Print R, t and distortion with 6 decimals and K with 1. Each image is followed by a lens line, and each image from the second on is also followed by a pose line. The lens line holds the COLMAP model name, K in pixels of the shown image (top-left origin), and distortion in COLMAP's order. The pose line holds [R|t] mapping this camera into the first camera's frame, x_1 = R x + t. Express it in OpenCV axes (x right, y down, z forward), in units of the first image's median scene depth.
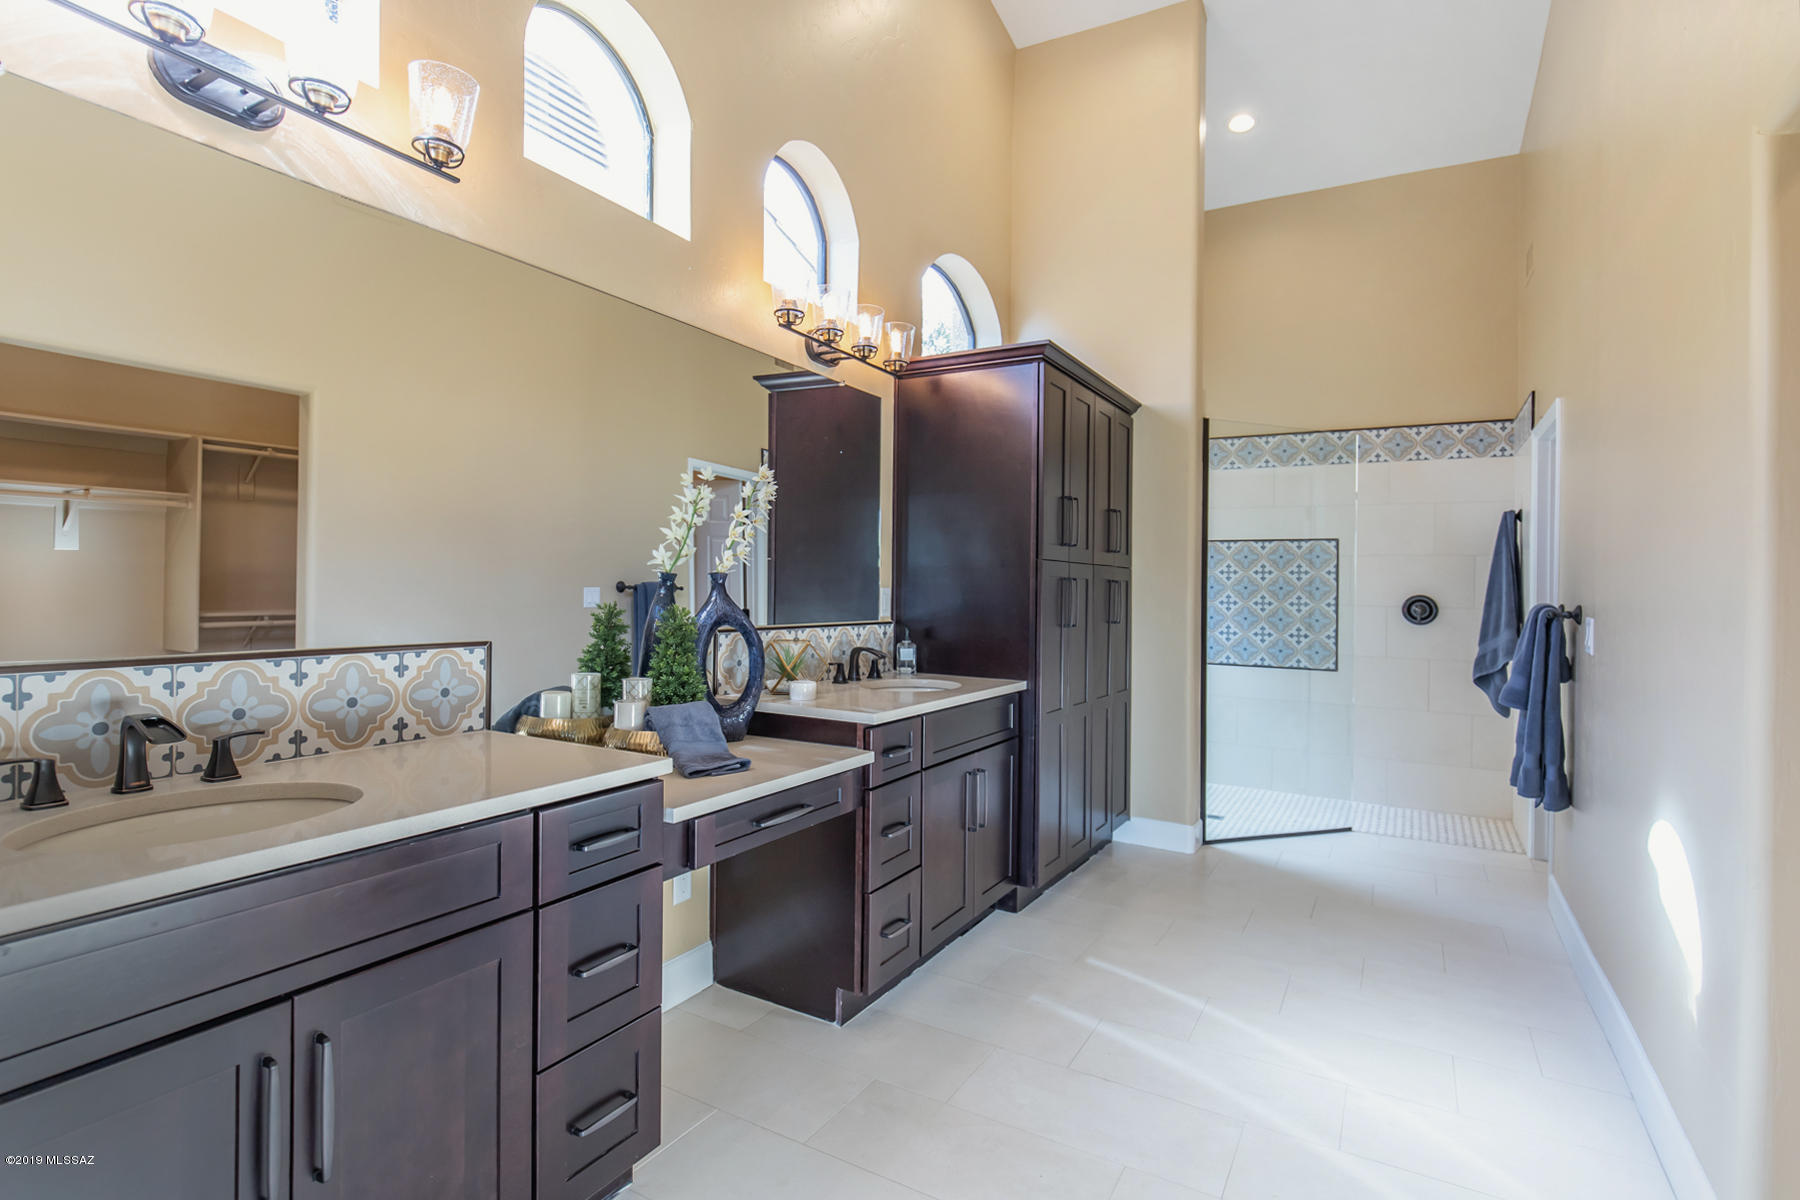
lens RADIAL K [[882.0, 0, 897.5], [0, 882.0, 584.5], [0, 0, 1]] dist [0.000512, 0.000150]
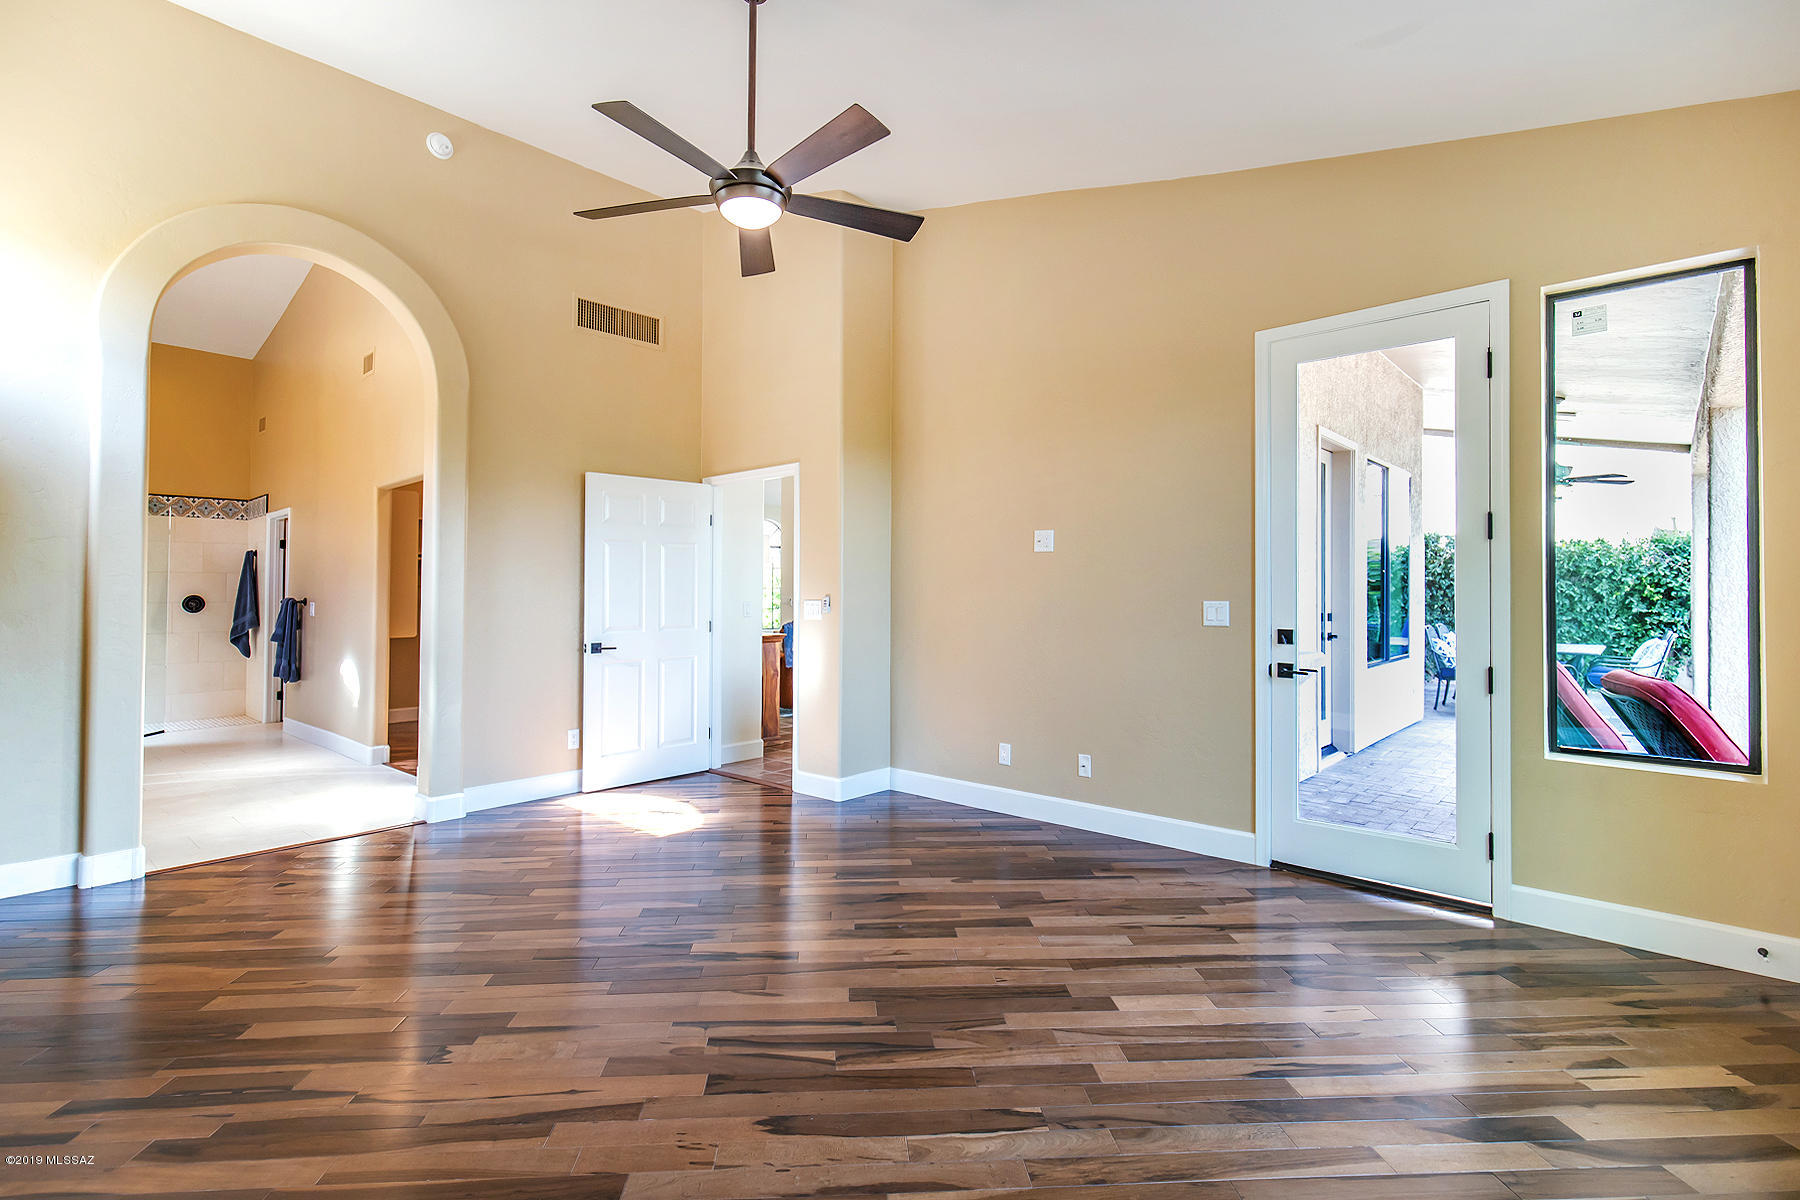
lens RADIAL K [[832.5, 0, 894.8], [0, 832.5, 577.9], [0, 0, 1]] dist [-0.001435, -0.000465]
pose [[0.202116, 0.012375, 0.979283, -0.790275], [-0.000373, 0.999921, -0.012559, -0.002396], [-0.979361, 0.002173, 0.202105, -0.734158]]
